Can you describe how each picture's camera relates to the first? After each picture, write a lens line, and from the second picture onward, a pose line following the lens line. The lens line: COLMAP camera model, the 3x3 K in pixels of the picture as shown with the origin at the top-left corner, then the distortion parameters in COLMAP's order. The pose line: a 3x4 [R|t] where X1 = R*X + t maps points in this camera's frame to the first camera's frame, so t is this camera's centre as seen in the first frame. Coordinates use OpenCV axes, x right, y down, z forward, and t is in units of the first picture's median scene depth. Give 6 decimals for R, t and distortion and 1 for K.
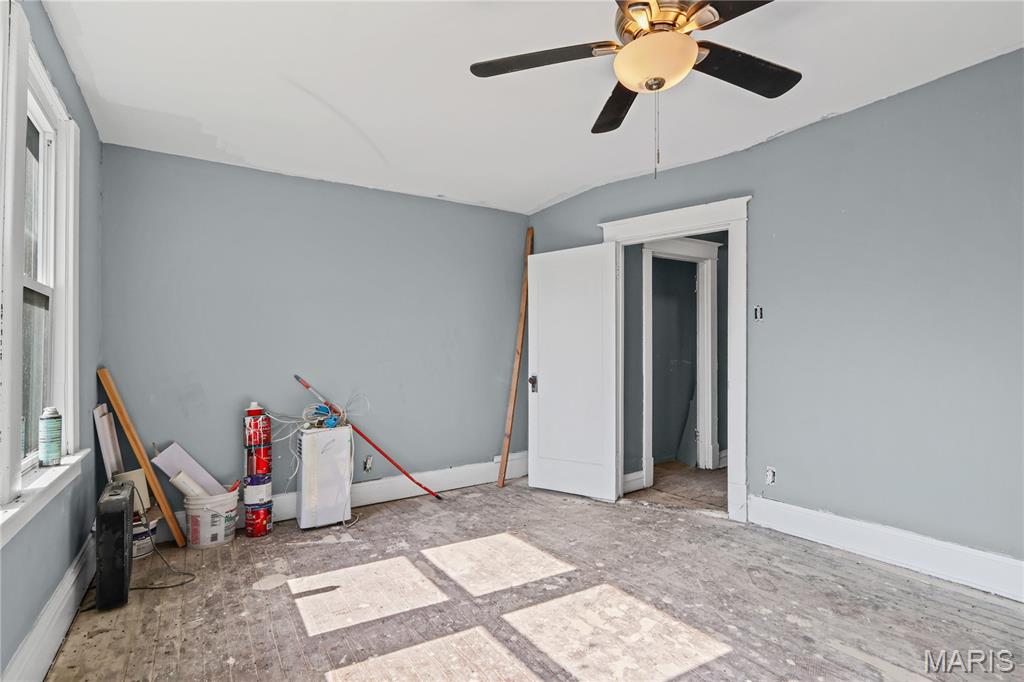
lens RADIAL K [[477.8, 0, 514.1], [0, 477.8, 336.4], [0, 0, 1]] dist [-0.004985, 0.000451]
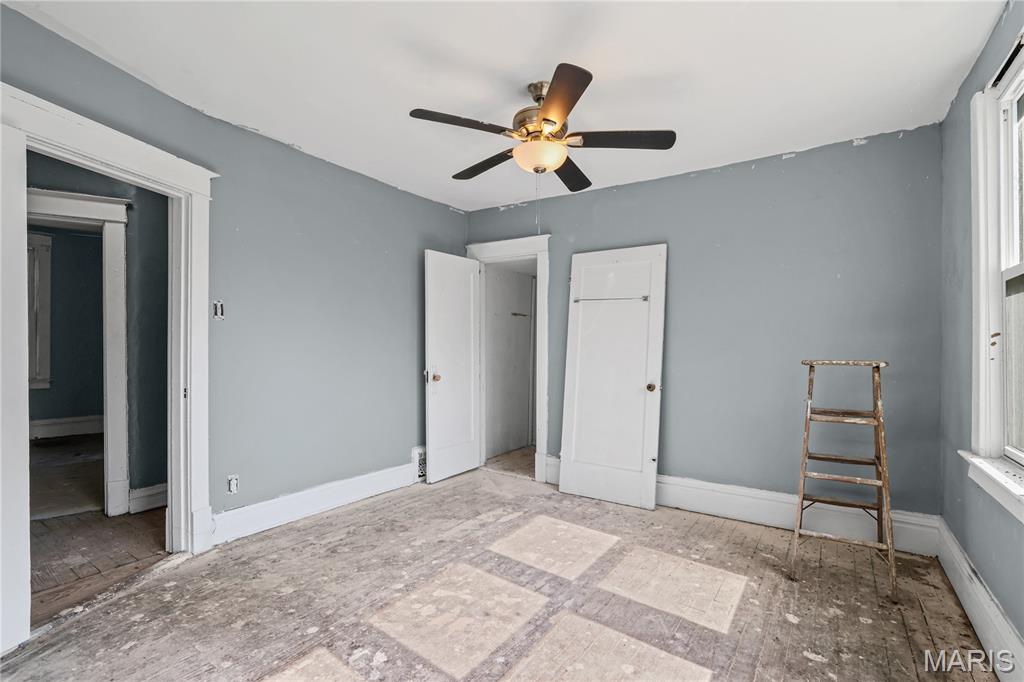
lens RADIAL K [[483.6, 0, 518.2], [0, 483.6, 347.0], [0, 0, 1]] dist [-0.002286, 0.000393]
pose [[-0.384918, 0.018813, 0.922759, -0.713867], [-0.029482, 0.999031, -0.032666, 0.046187], [-0.922480, -0.039778, -0.383991, 1.085714]]
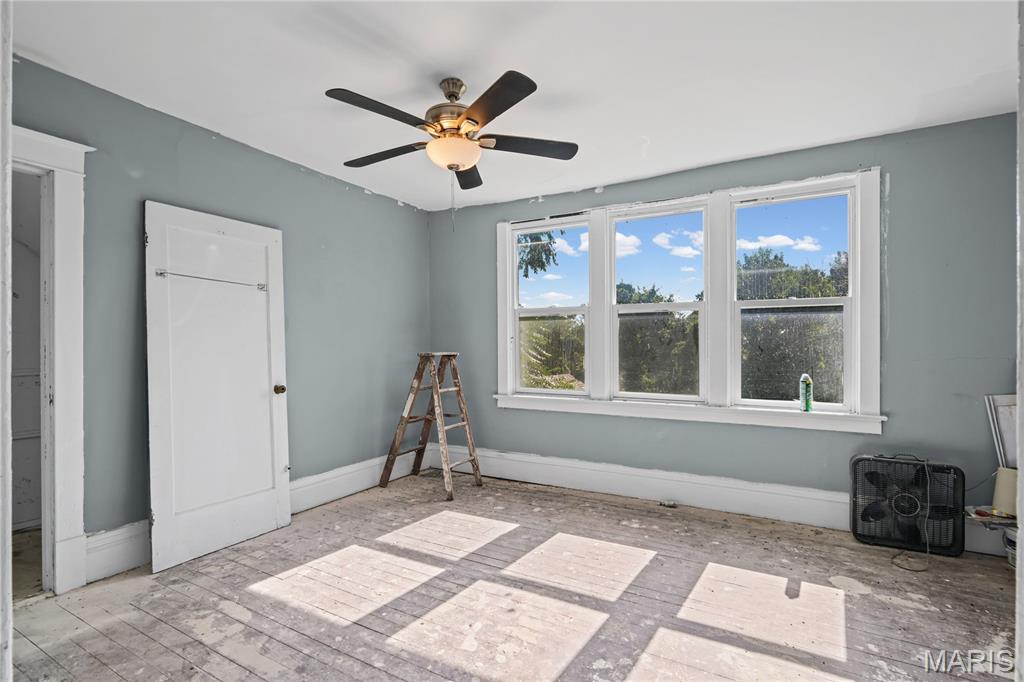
lens RADIAL K [[477.8, 0, 514.1], [0, 477.8, 336.4], [0, 0, 1]] dist [-0.004985, 0.000451]
pose [[-0.886623, 0.011942, -0.462339, 0.523338], [0.032920, 0.998760, -0.037333, 0.035577], [0.461320, -0.048320, -0.885917, 1.584165]]
